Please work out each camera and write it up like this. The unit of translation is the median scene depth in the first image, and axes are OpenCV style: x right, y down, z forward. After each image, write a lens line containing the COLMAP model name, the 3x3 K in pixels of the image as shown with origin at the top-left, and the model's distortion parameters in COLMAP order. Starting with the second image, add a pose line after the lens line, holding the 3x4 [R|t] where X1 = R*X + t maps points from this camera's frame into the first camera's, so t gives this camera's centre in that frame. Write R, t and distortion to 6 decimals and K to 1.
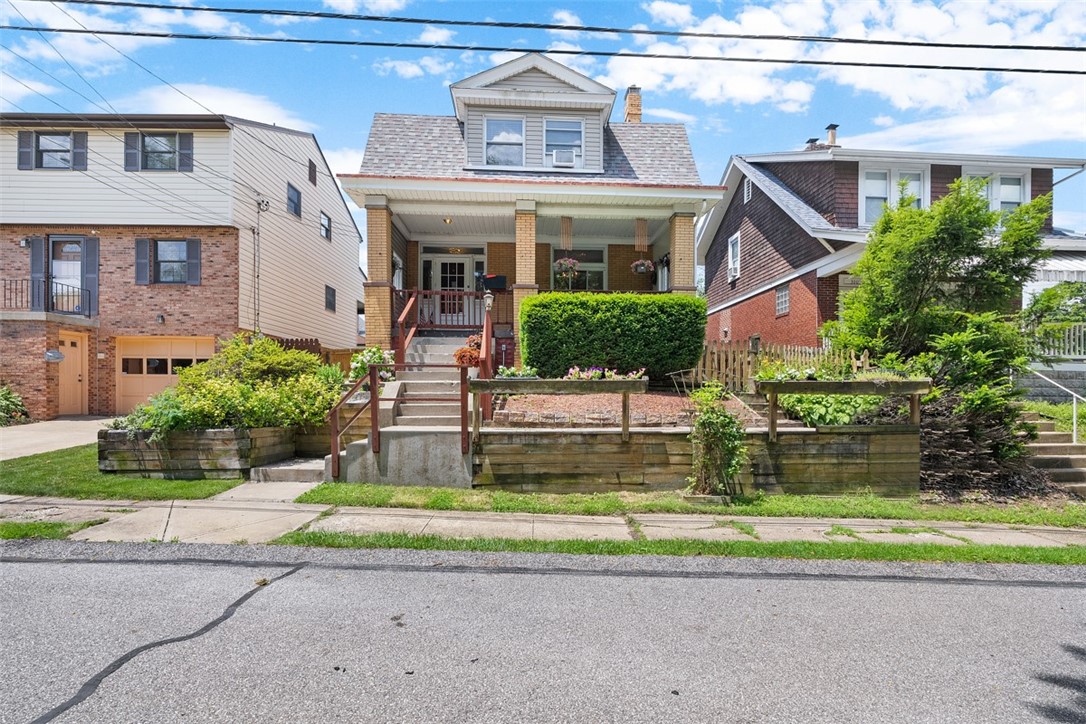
lens RADIAL K [[499.5, 0, 526.5], [0, 499.5, 374.8], [0, 0, 1]] dist [-0.007289, 0.002879]
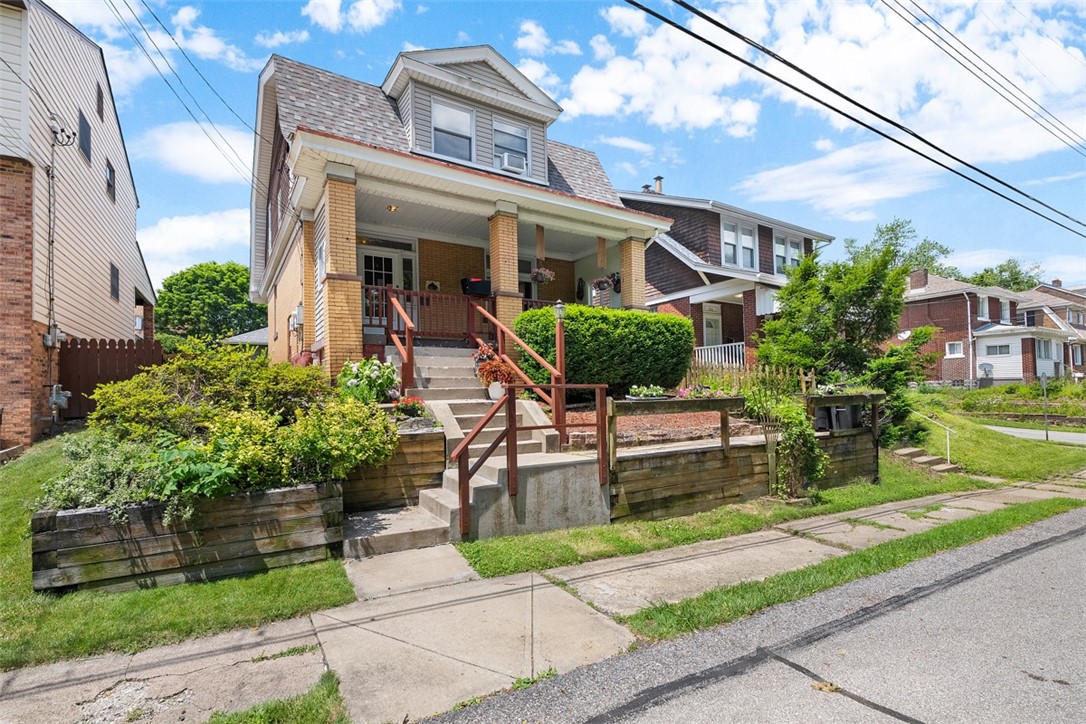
lens RADIAL K [[499.5, 0, 543.0], [0, 499.5, 366.5], [0, 0, 1]] dist [-0.007289, 0.002879]
pose [[0.873387, 0.007612, 0.486967, -0.646775], [0.006259, 0.999620, -0.026852, -0.029204], [-0.486987, 0.026500, 0.873007, 0.268384]]
